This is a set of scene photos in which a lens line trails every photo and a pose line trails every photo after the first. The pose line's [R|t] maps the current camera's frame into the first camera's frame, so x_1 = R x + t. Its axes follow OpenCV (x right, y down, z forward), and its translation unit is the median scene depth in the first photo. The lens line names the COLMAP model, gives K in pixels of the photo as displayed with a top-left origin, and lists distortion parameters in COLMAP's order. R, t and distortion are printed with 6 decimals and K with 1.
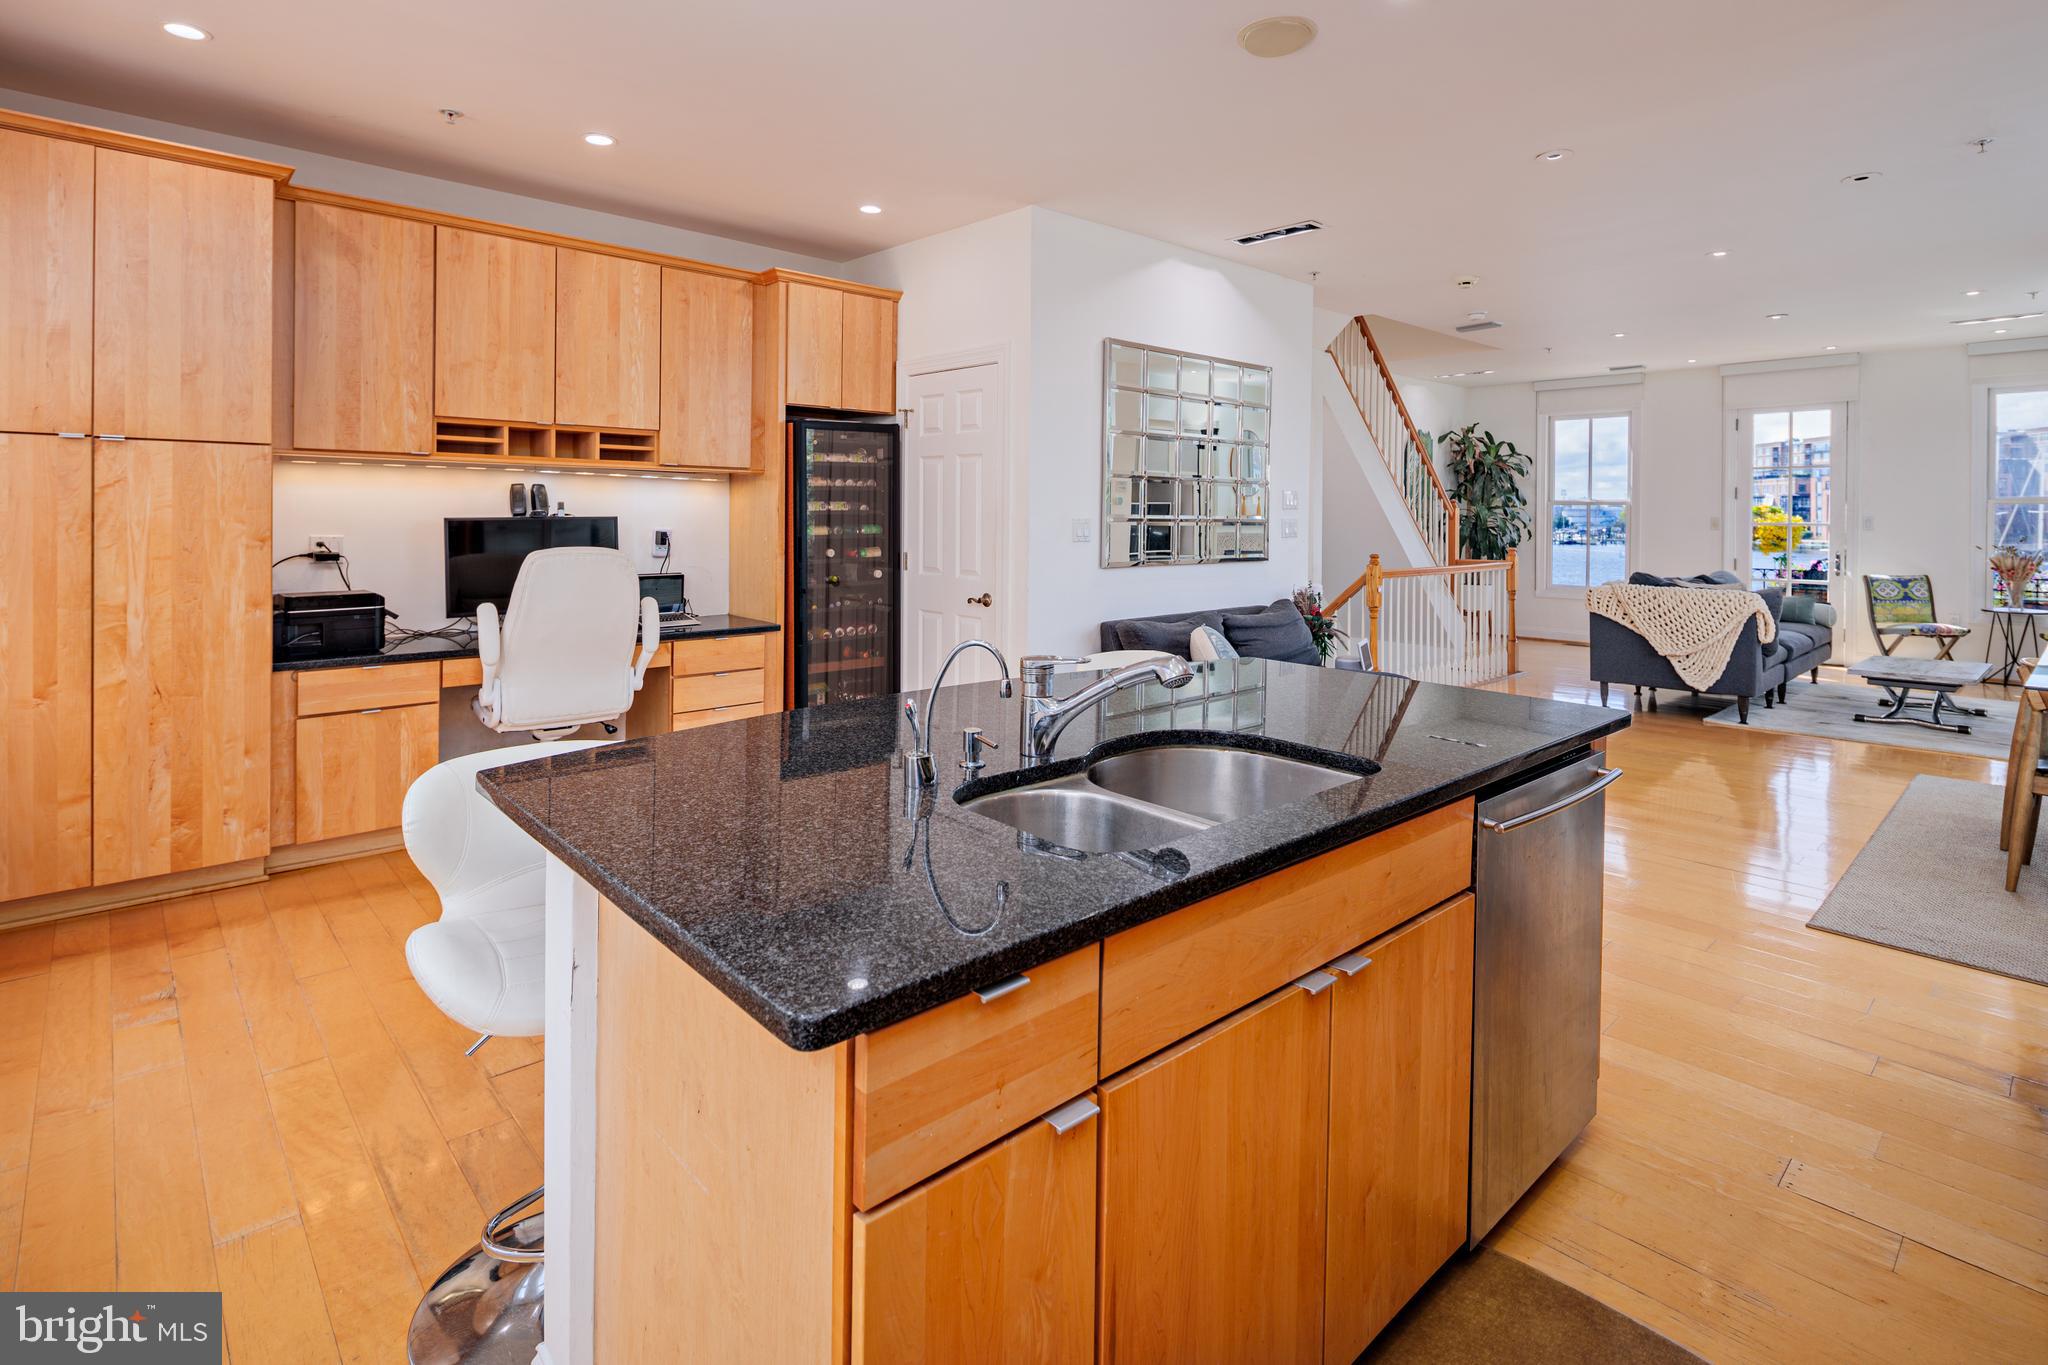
lens RADIAL K [[994.9, 0, 1014.7], [0, 994.9, 522.1], [0, 0, 1]] dist [0.004499, -0.004780]
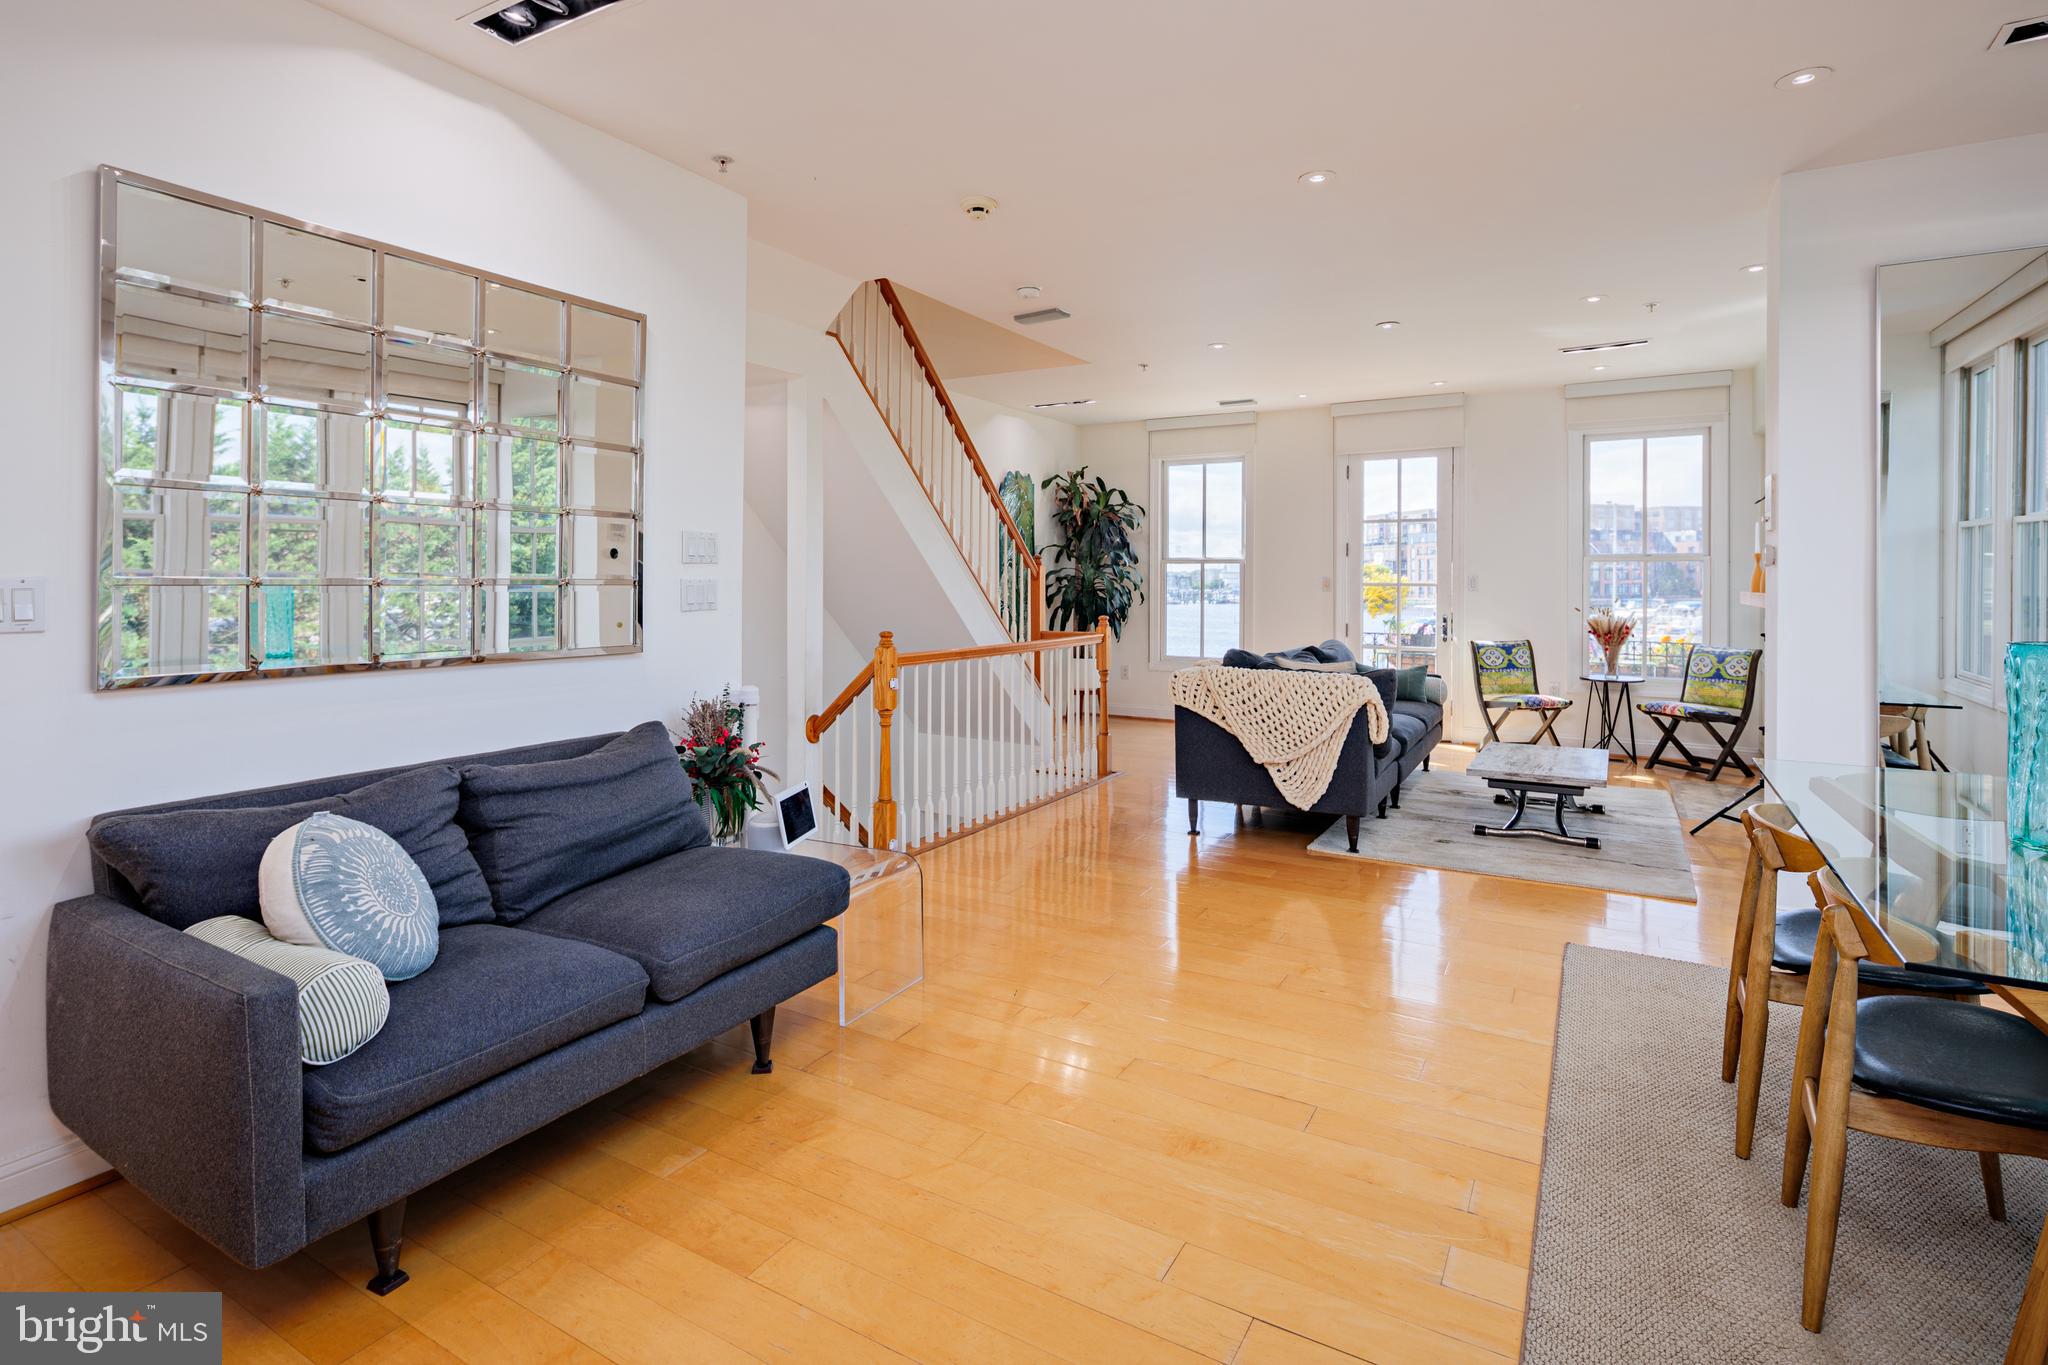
lens RADIAL K [[994.9, 0, 1011.5], [0, 994.9, 584.0], [0, 0, 1]] dist [0.004499, -0.004780]
pose [[0.956436, -0.004136, 0.291912, 0.357183], [0.004354, 0.999991, -0.000095, 0.000679], [-0.291909, 0.001362, 0.956445, 0.477357]]
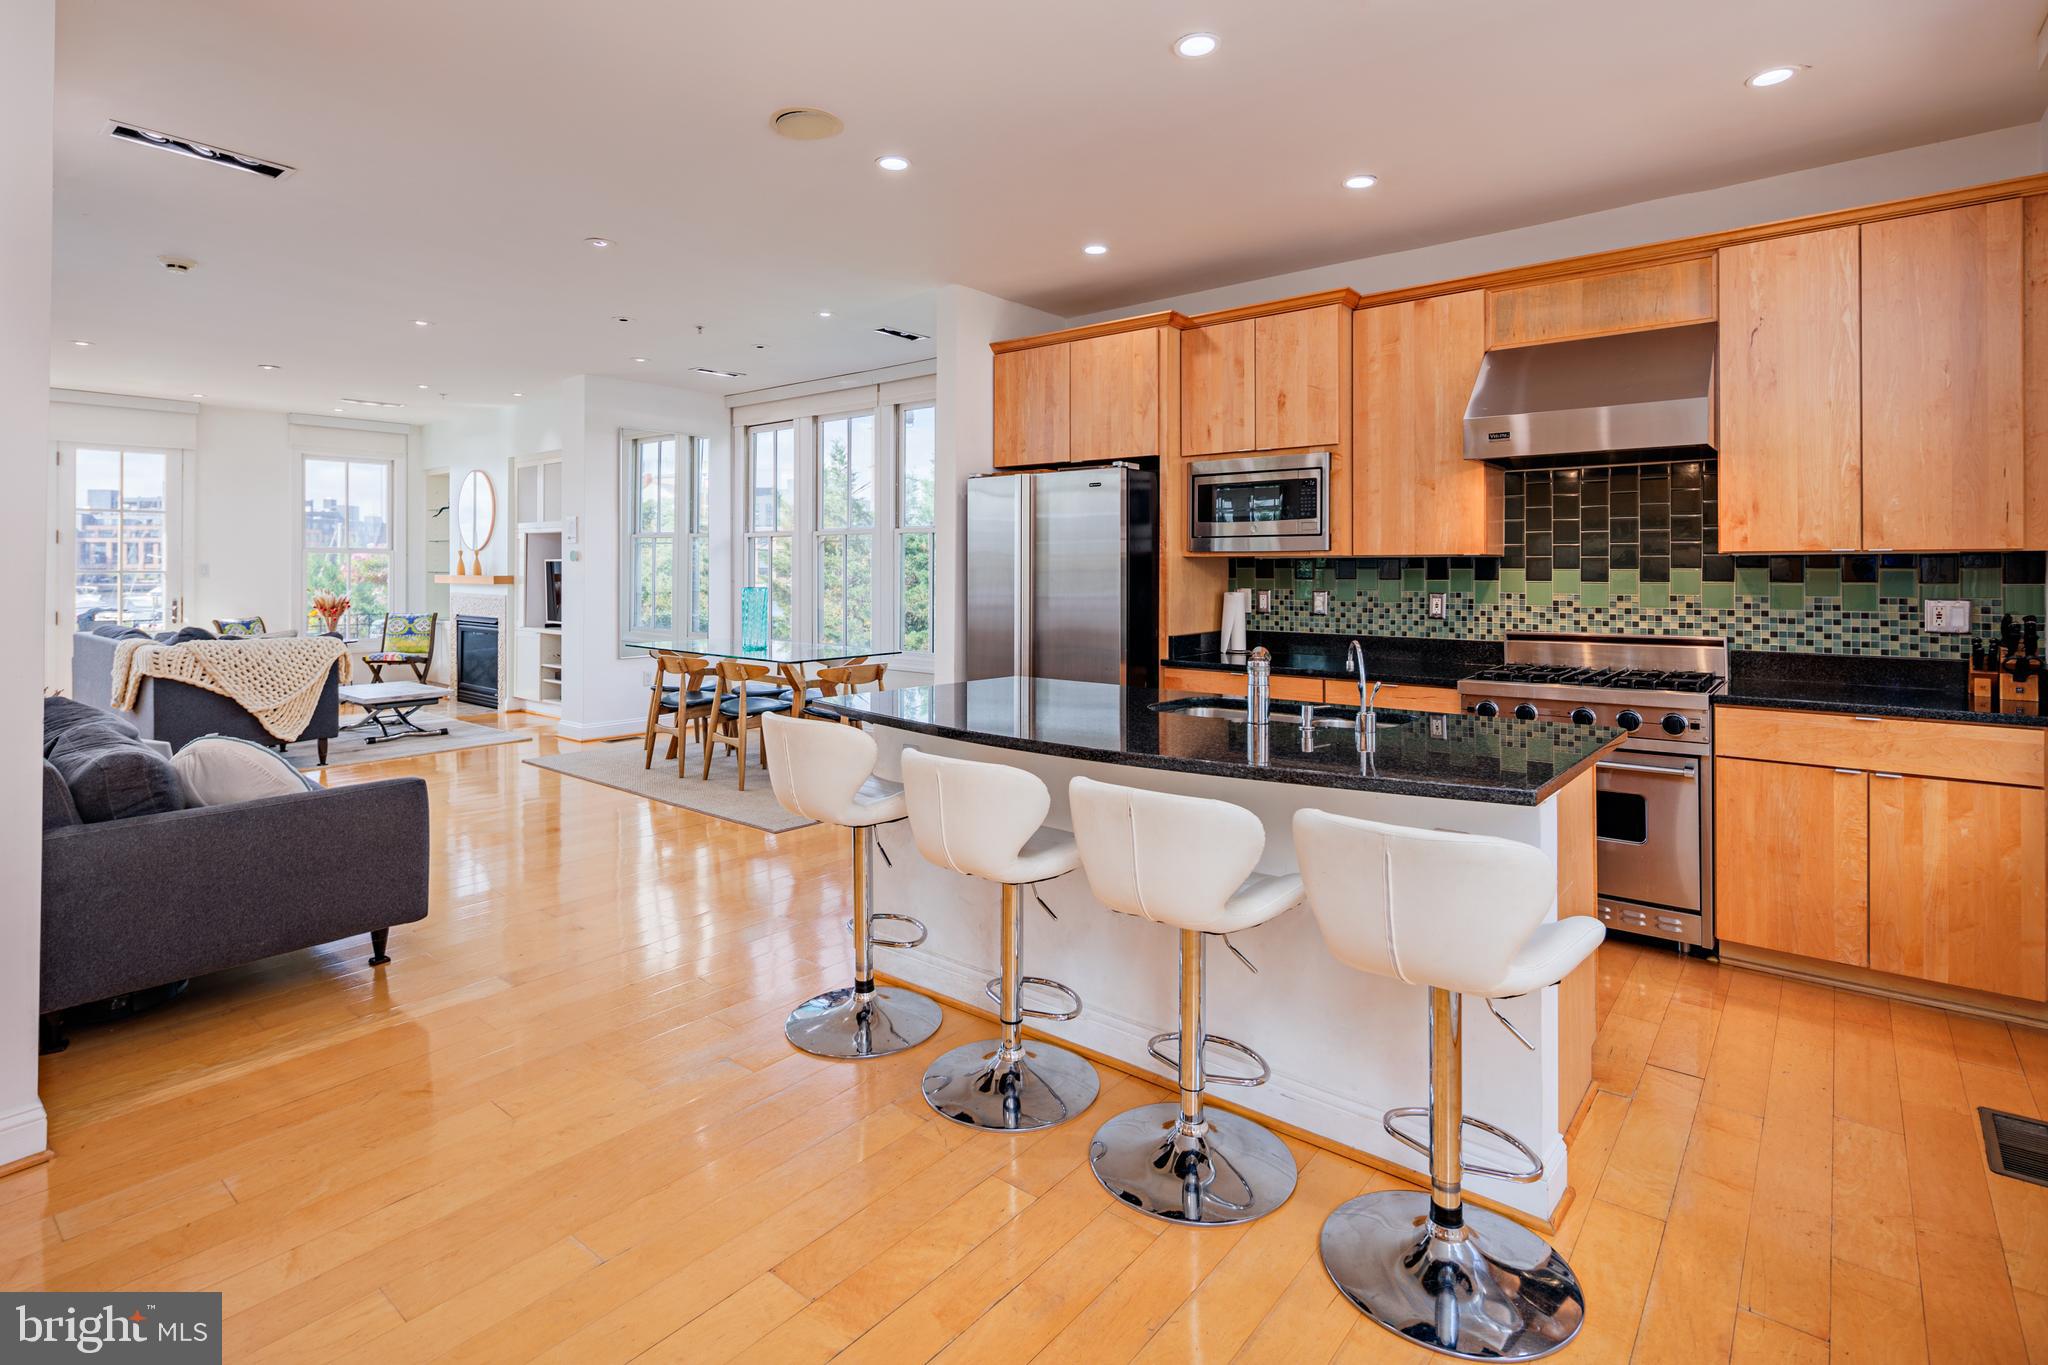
lens RADIAL K [[994.9, 0, 1023.8], [0, 994.9, 564.6], [0, 0, 1]] dist [0.004499, -0.004780]
pose [[-0.148893, -0.002045, 0.988851, -0.526088], [0.004038, 0.999988, 0.002676, -0.006845], [-0.988845, 0.004392, -0.148883, 0.575932]]
